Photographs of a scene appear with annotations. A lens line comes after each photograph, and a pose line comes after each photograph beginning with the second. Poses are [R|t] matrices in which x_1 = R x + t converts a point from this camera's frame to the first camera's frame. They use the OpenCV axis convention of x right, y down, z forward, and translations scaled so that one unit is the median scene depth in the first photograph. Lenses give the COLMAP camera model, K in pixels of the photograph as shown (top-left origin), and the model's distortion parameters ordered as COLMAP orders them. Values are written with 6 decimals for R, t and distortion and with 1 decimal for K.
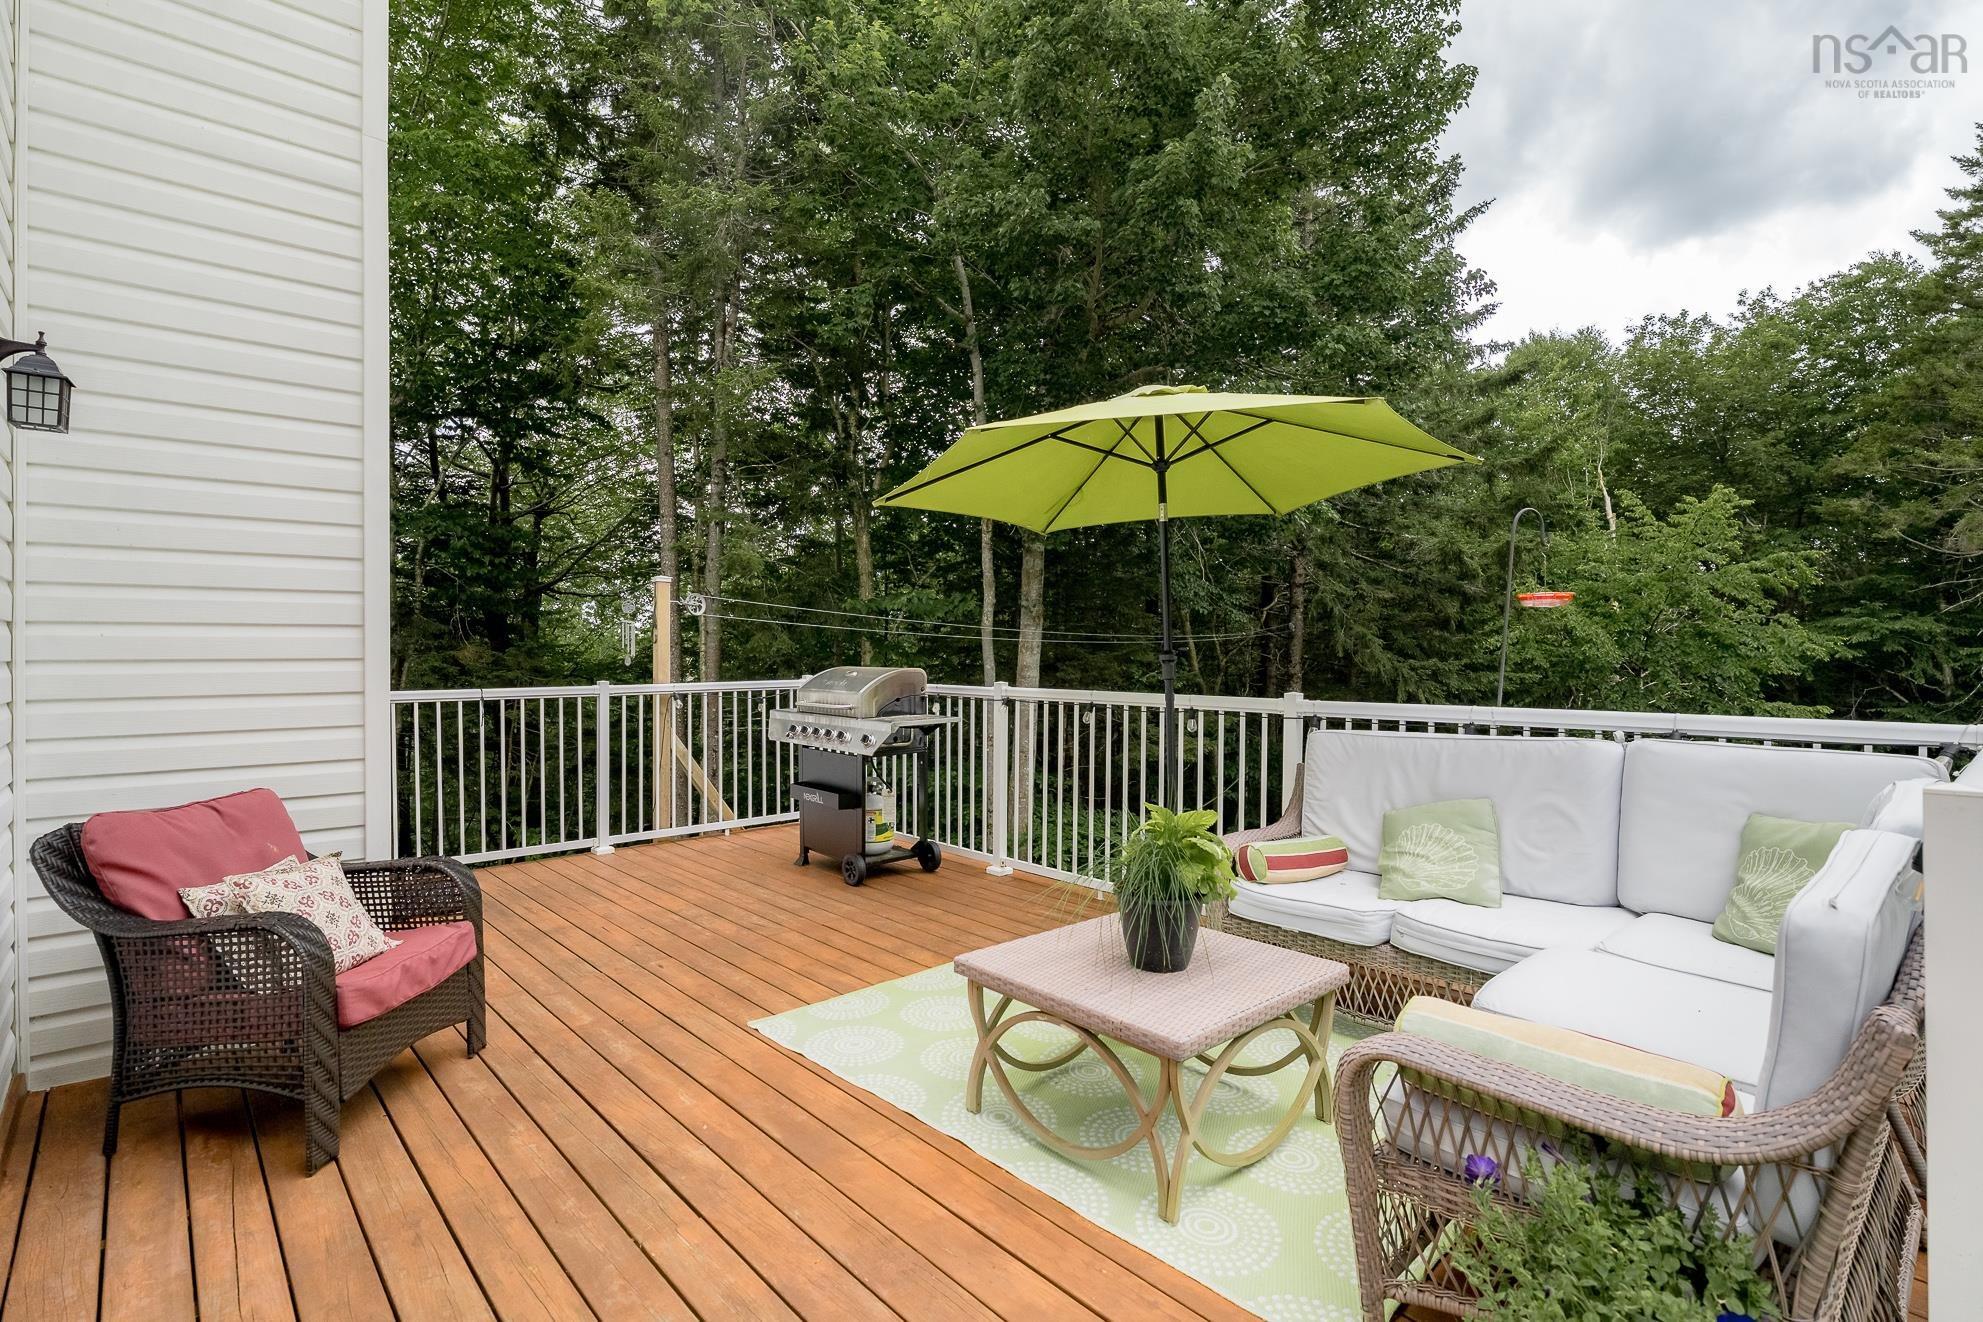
lens RADIAL K [[971.2, 0, 979.9], [0, 971.2, 649.9], [0, 0, 1]] dist [-0.019279, -0.000014]
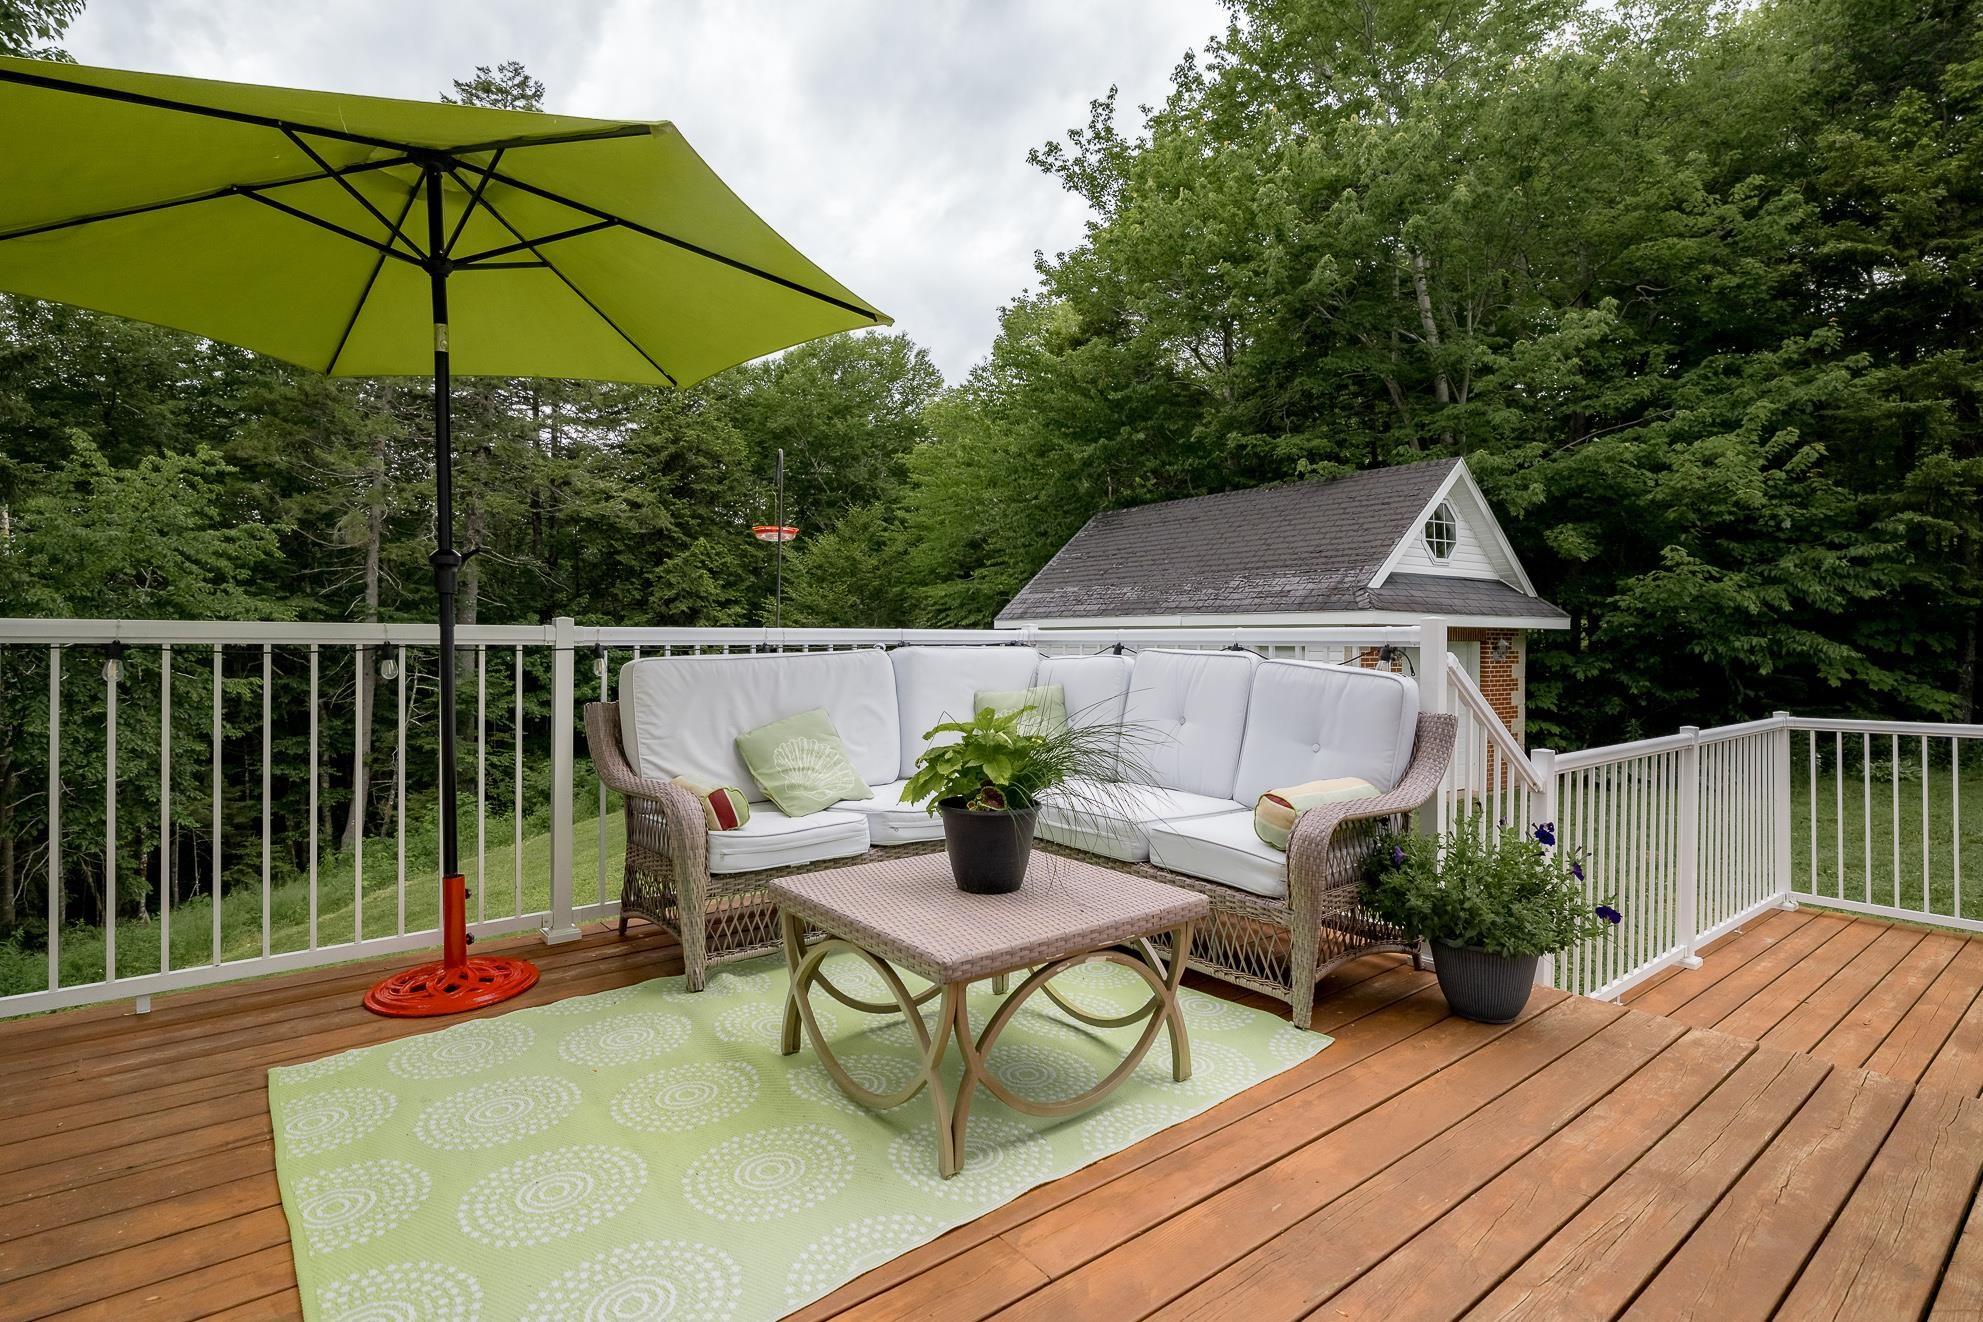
lens RADIAL K [[971.2, 0, 979.9], [0, 971.2, 649.9], [0, 0, 1]] dist [-0.019279, -0.000014]
pose [[0.047131, -0.009214, 0.998846, -0.454498], [-0.001124, 0.999956, 0.009277, 0.063551], [-0.998888, -0.001560, 0.047118, 0.624265]]
